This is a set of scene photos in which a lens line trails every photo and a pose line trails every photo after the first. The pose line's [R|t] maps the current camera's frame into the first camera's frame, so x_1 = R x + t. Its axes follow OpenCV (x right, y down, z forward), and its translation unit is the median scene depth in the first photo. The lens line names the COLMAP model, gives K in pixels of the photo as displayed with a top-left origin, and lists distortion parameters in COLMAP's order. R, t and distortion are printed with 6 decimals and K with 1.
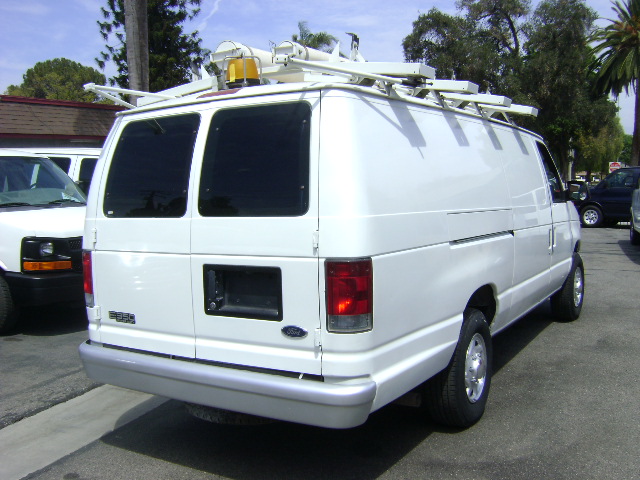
lens RADIAL K [[664.9, 0, 320.0], [0, 664.9, 240.0], [0, 0, 1]] dist [-0.127452, 0.023547]
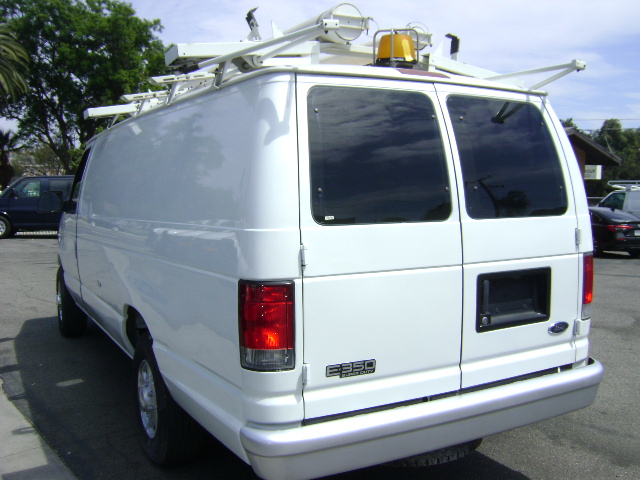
lens RADIAL K [[664.9, 0, 320.0], [0, 664.9, 240.0], [0, 0, 1]] dist [-0.127452, 0.023547]
pose [[0.499688, -0.046927, 0.864933, -0.936500], [0.061720, 0.997922, 0.018486, -0.033638], [-0.864004, 0.044146, 0.501546, 0.689051]]
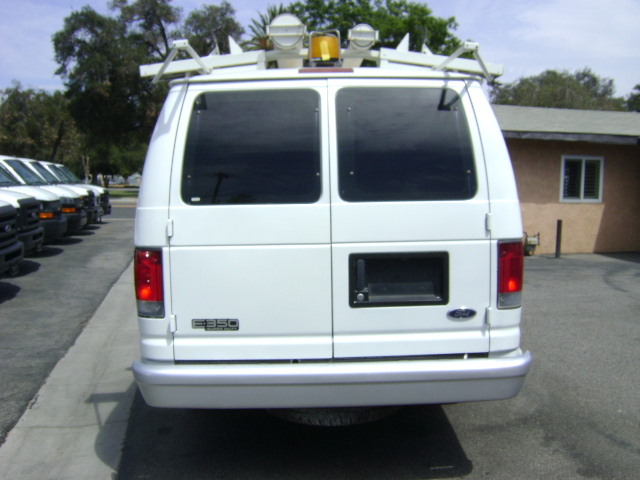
lens RADIAL K [[659.3, 0, 320.0], [0, 659.3, 240.0], [0, 0, 1]] dist [-0.129230, 0.017790]
pose [[0.843289, -0.031642, 0.536528, -0.649919], [0.034821, 0.999385, 0.004208, 0.011320], [-0.536331, 0.015134, 0.843872, 0.226655]]
